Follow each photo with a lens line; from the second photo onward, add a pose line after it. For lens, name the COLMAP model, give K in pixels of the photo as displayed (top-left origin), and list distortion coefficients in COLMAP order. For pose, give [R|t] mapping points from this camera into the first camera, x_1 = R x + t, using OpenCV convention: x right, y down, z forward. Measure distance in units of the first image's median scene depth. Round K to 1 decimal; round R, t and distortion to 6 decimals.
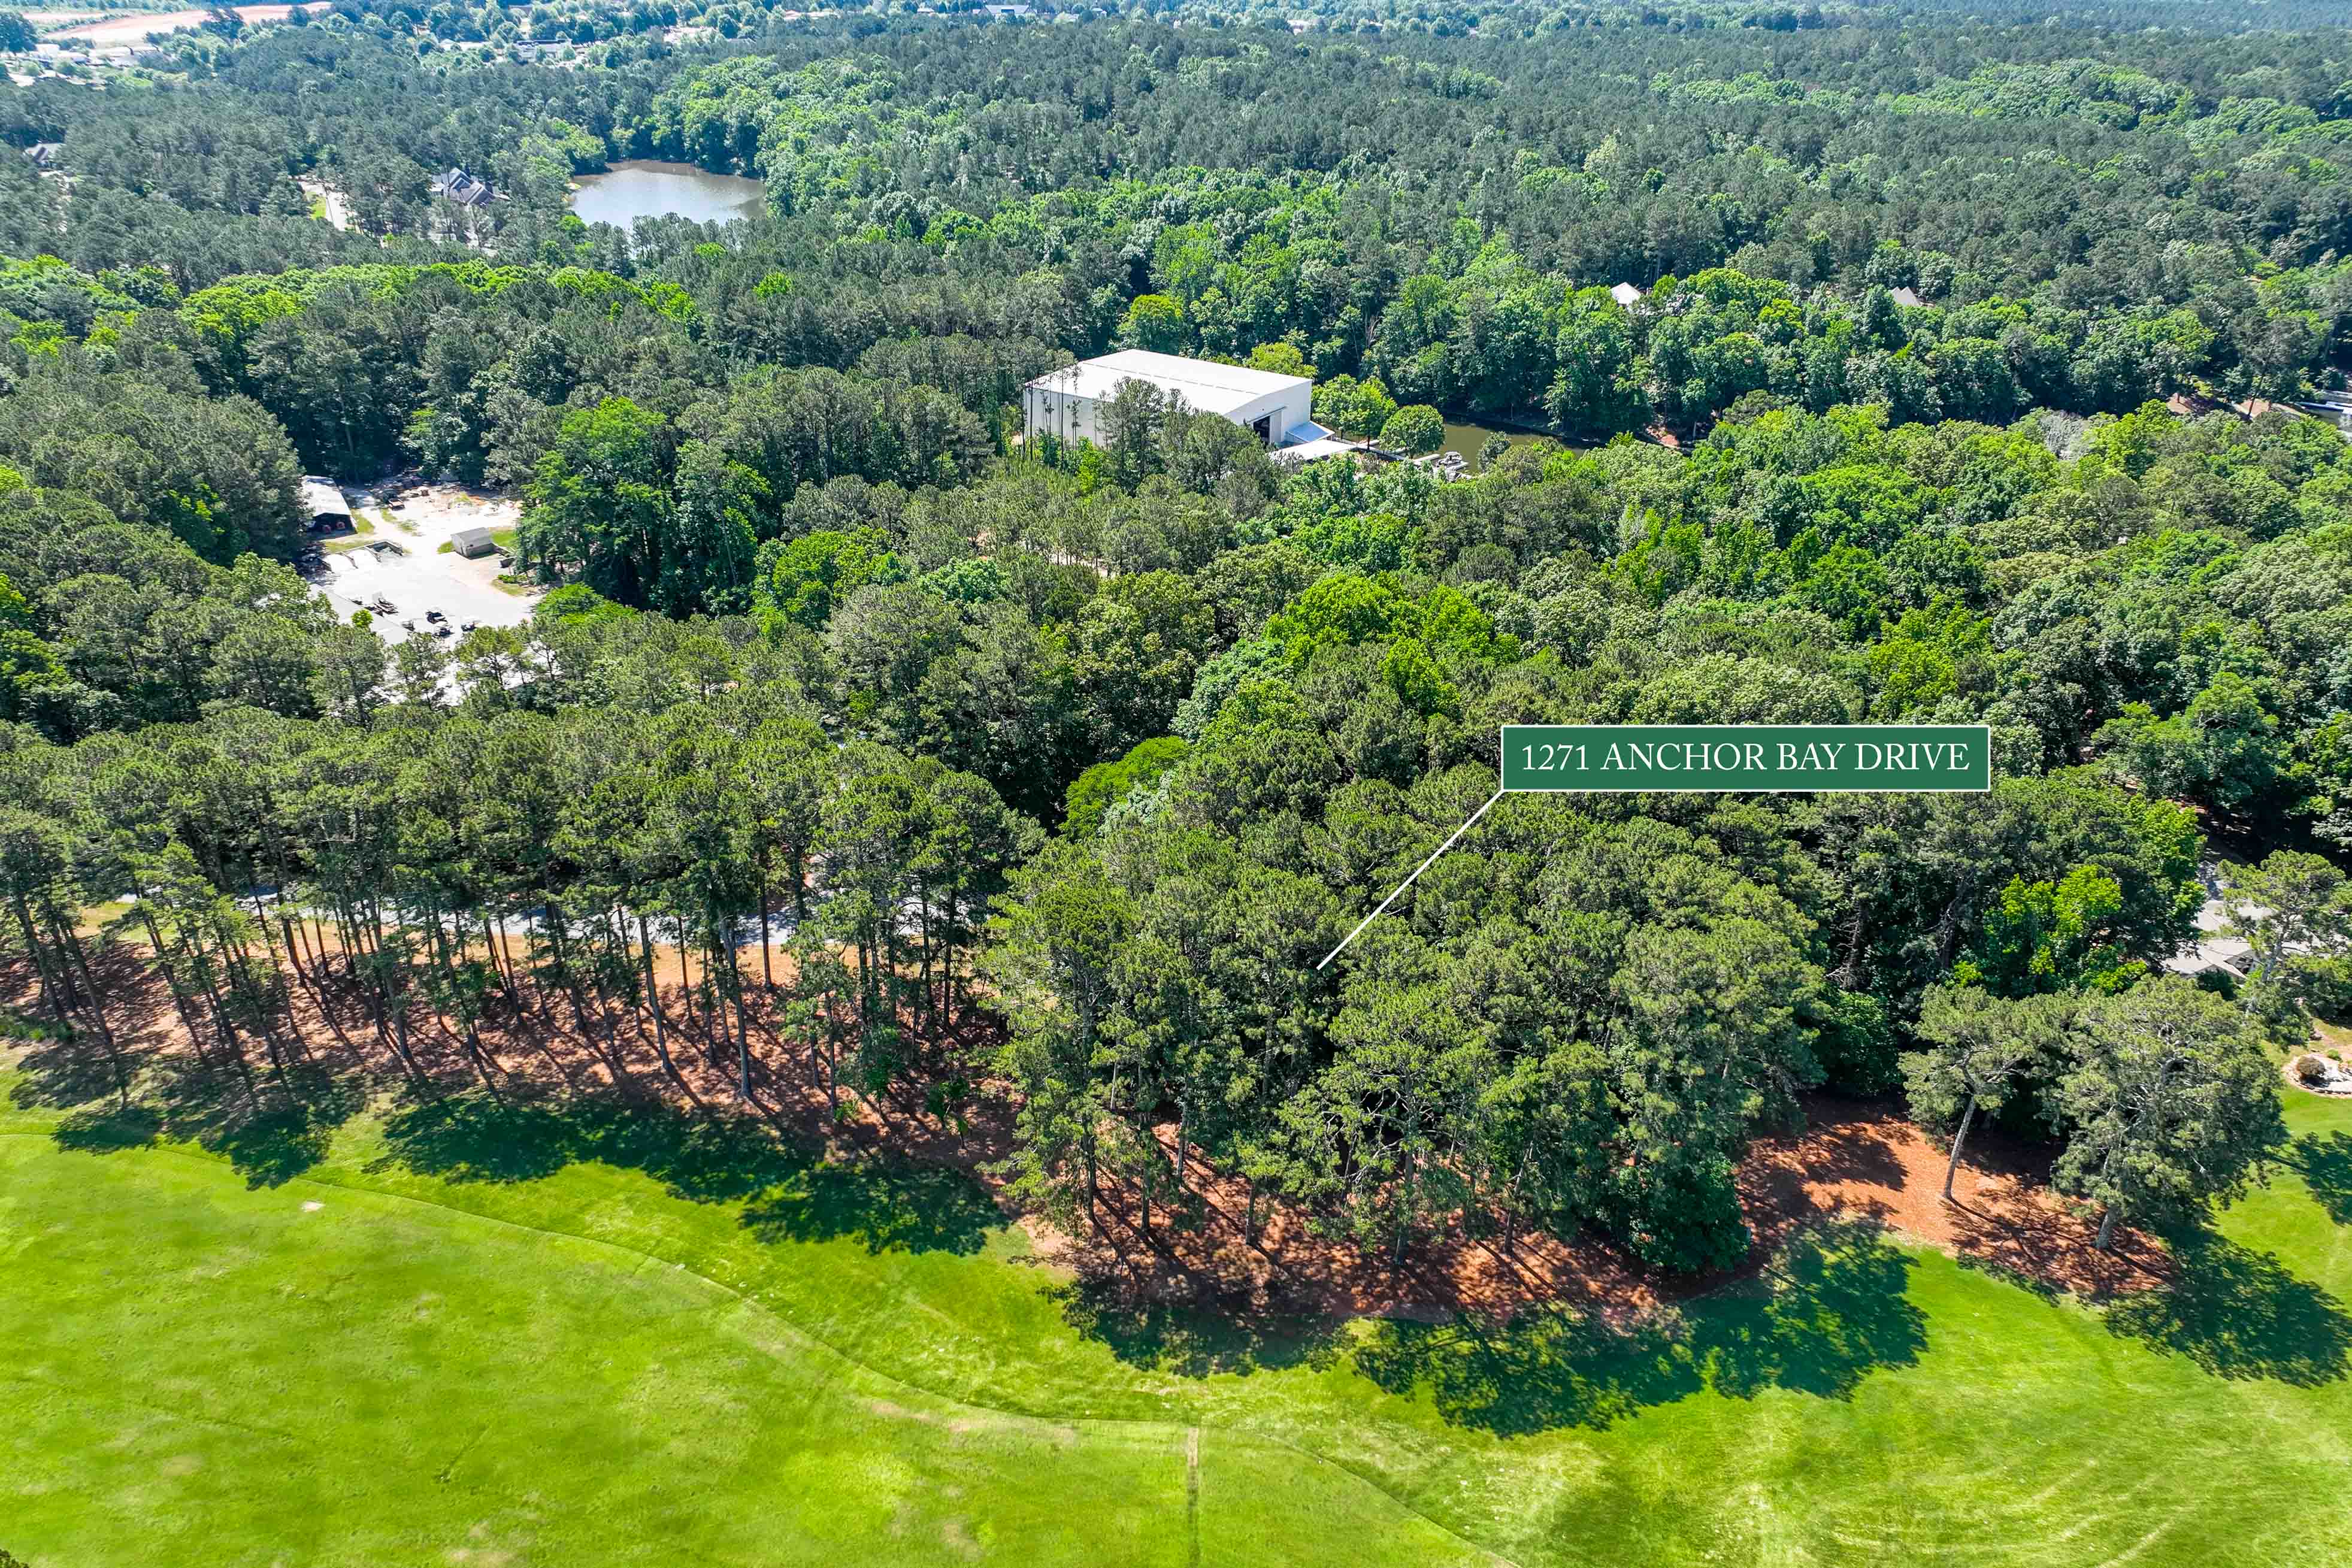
lens RADIAL K [[1652.6, 0, 1176.9], [0, 1652.6, 792.9], [0, 0, 1]] dist [-0.001012, 0.014656]
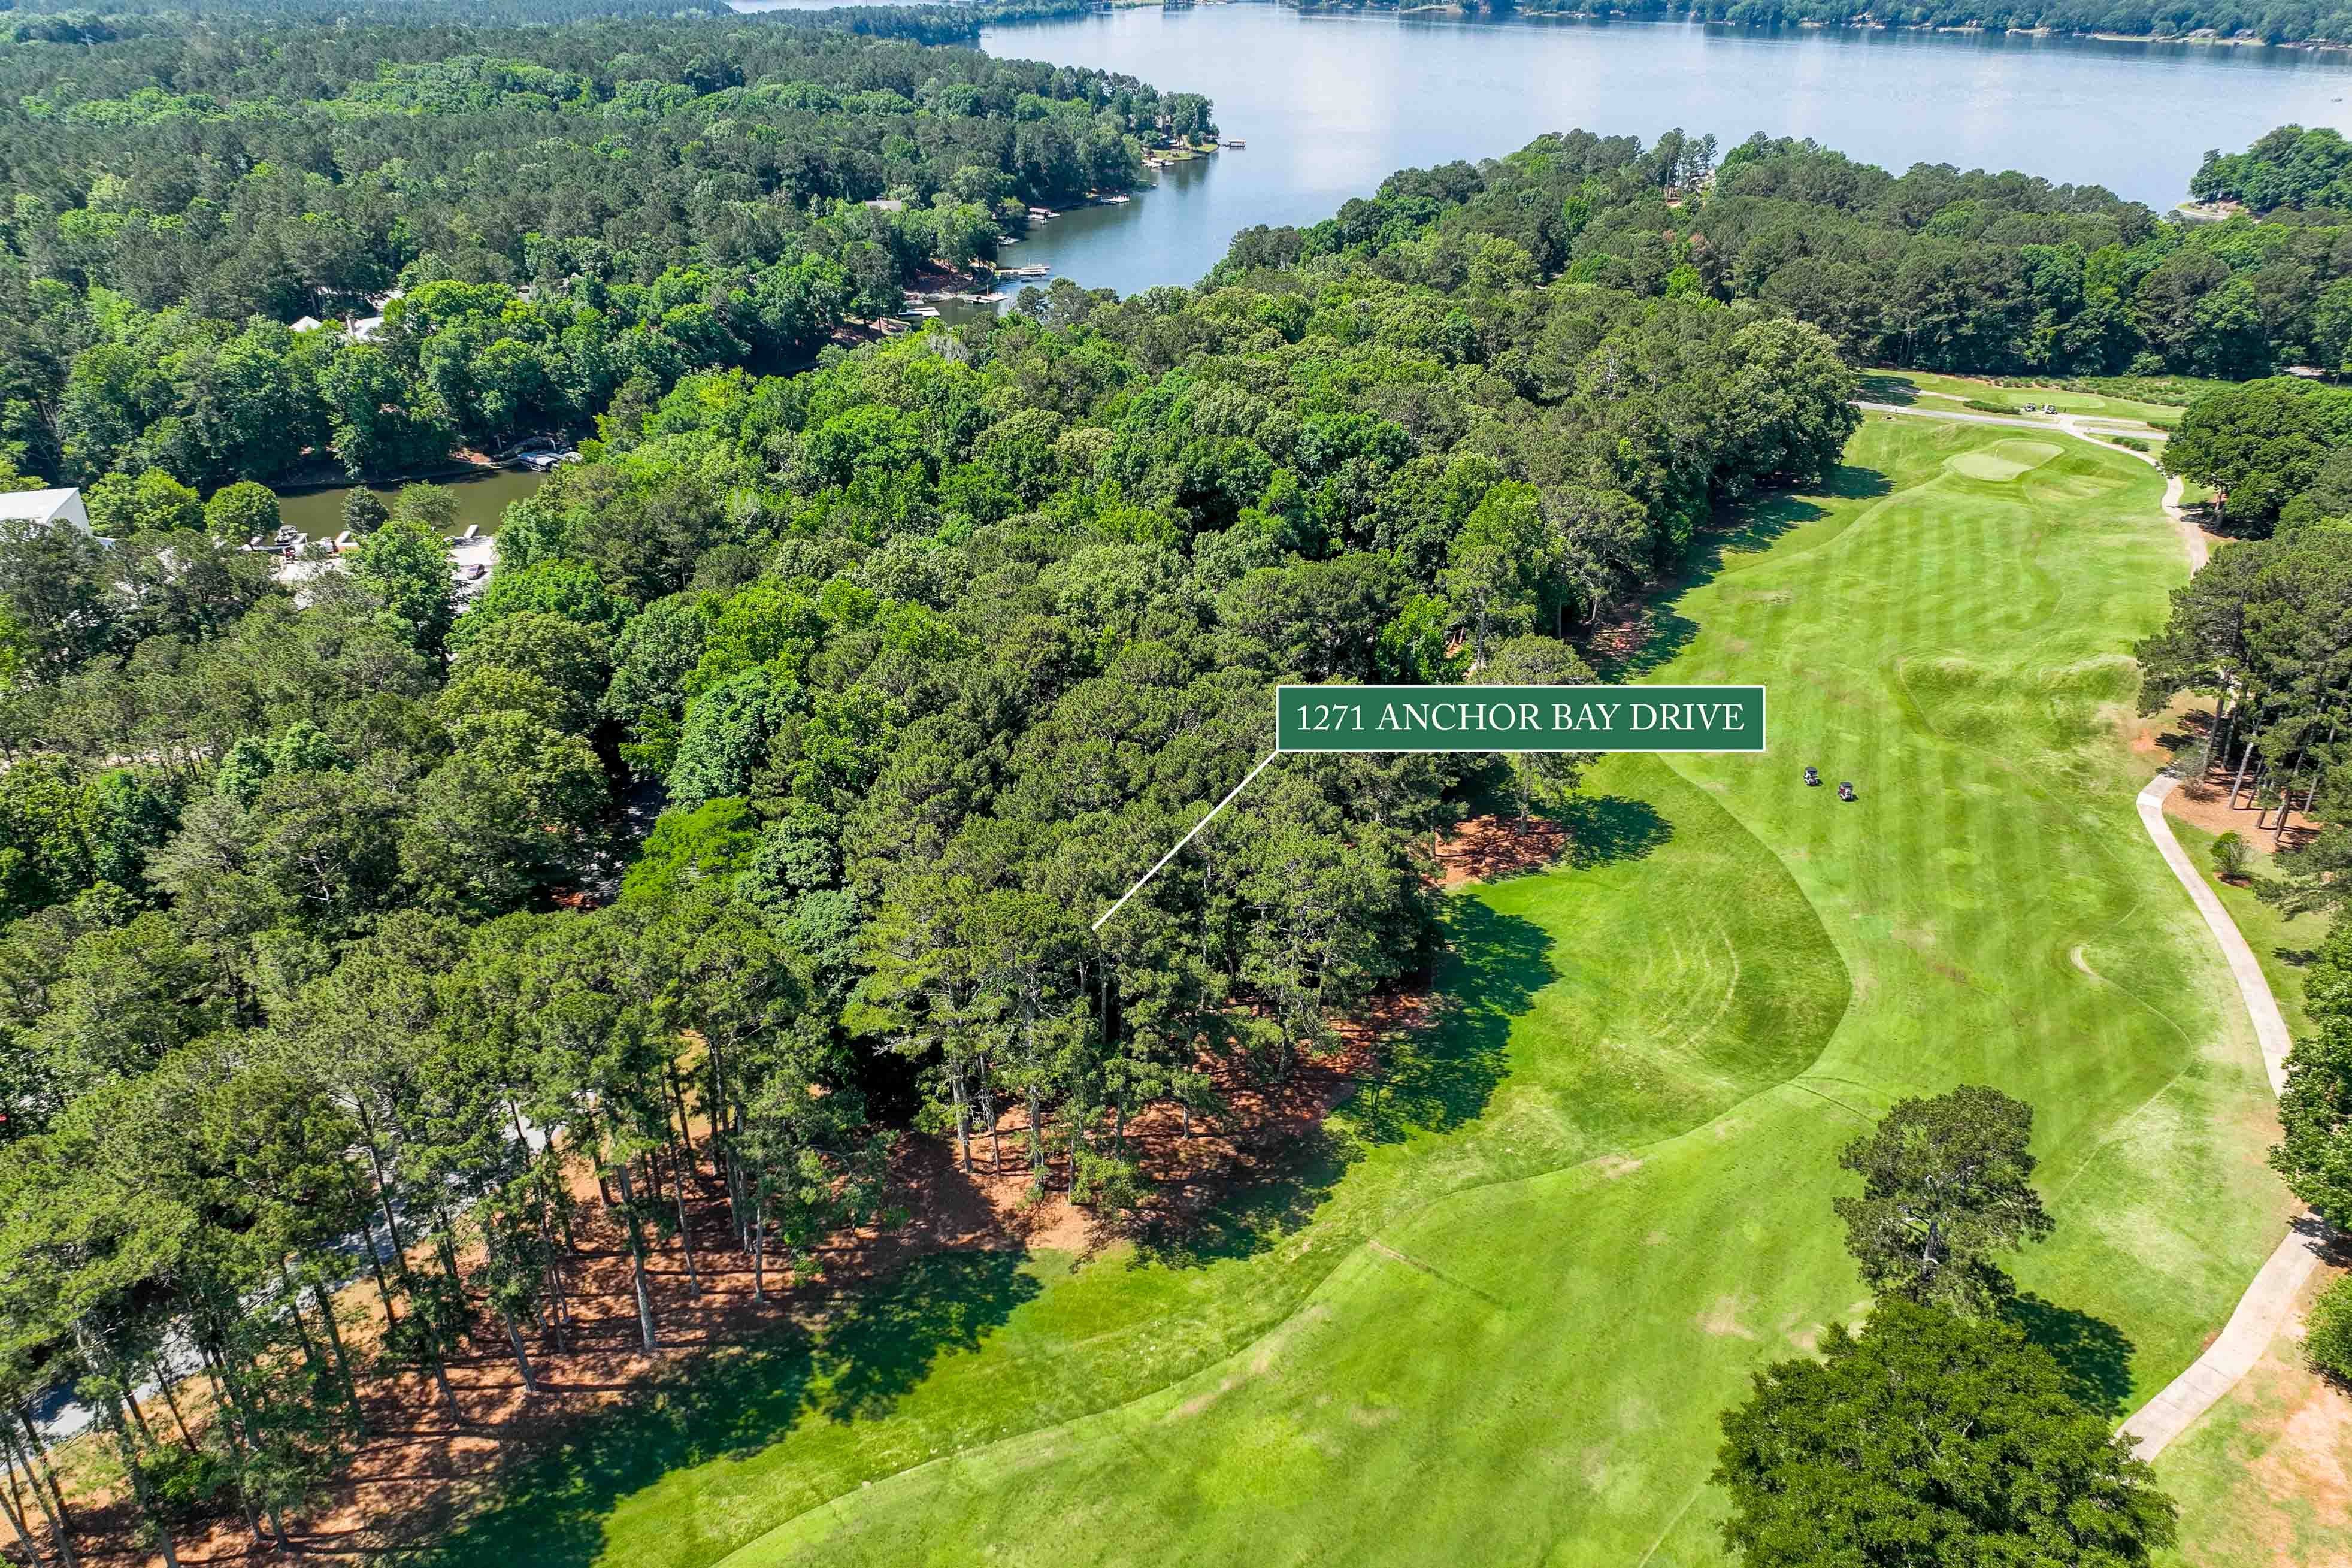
lens RADIAL K [[1652.6, 0, 1176.9], [0, 1652.6, 792.9], [0, 0, 1]] dist [-0.001012, 0.014656]
pose [[0.592224, -0.380174, 0.710449, -0.607794], [0.380632, 0.909117, 0.169194, -0.114657], [-0.710204, 0.170219, 0.683107, 0.203759]]
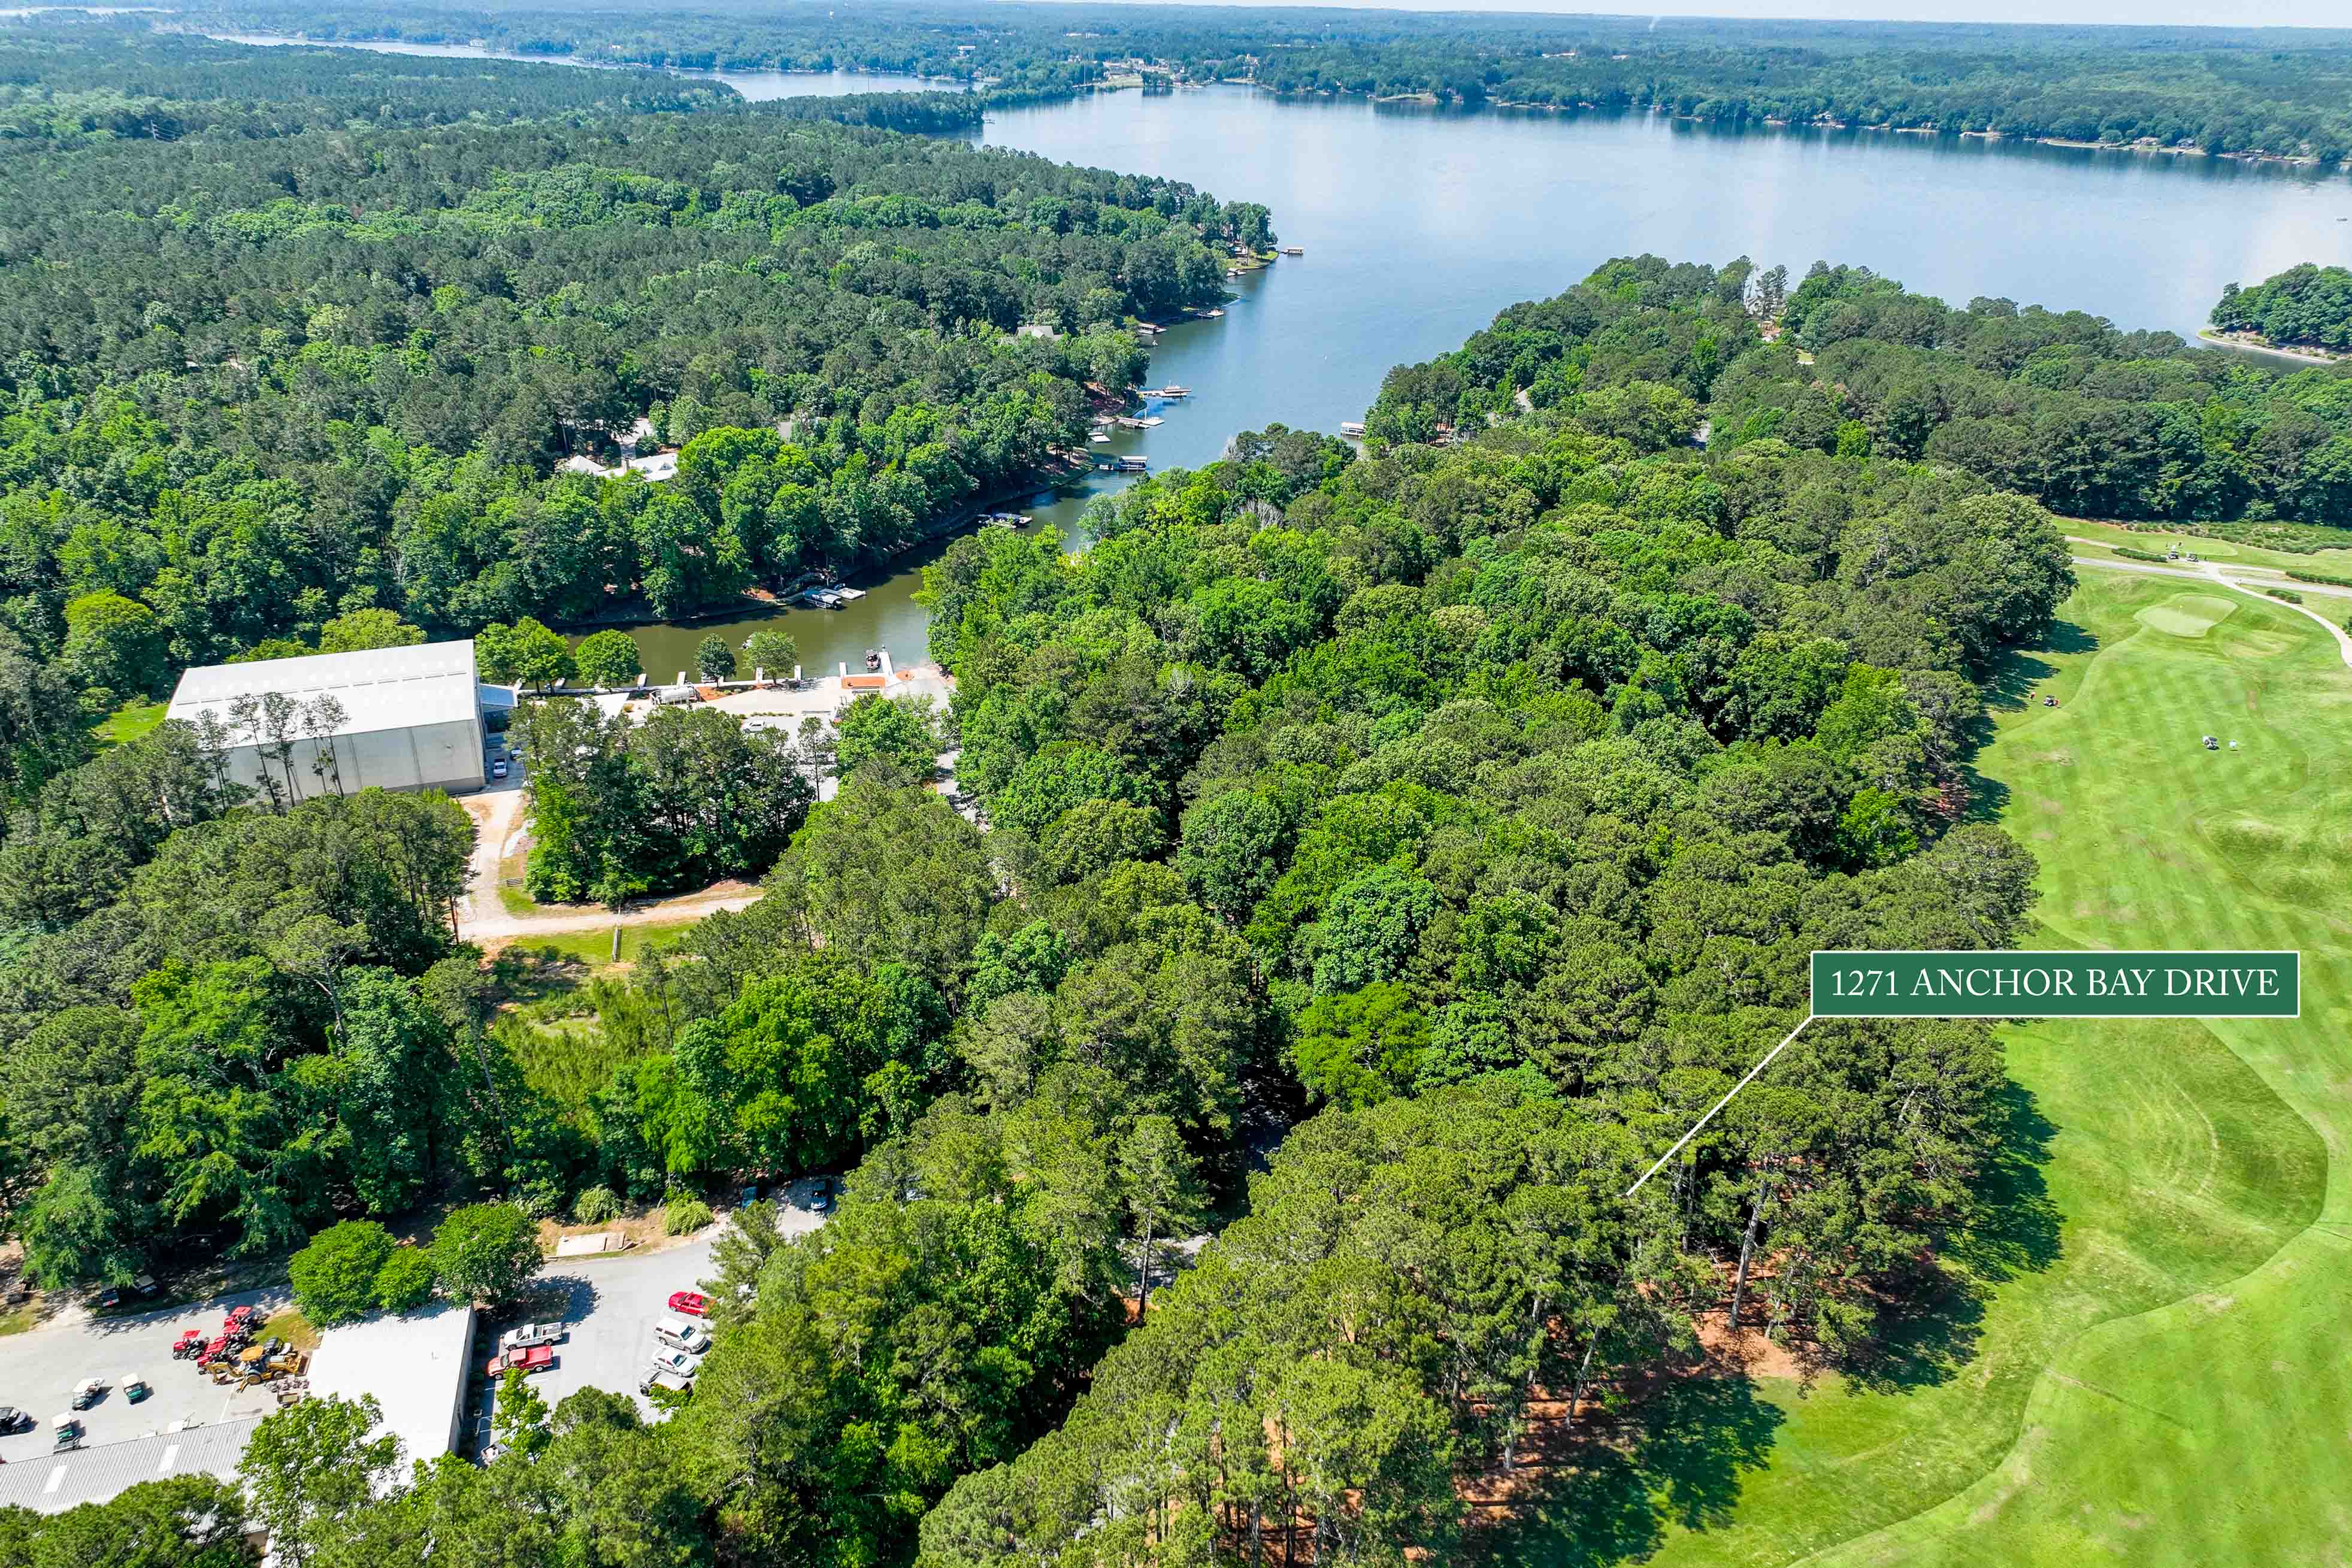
lens RADIAL K [[1652.6, 0, 1176.9], [0, 1652.6, 792.9], [0, 0, 1]] dist [-0.001012, 0.014656]
pose [[0.563418, -0.355136, 0.745948, -1.010562], [0.373208, 0.914928, 0.153700, -0.438060], [-0.737073, 0.191796, 0.648026, 0.427952]]
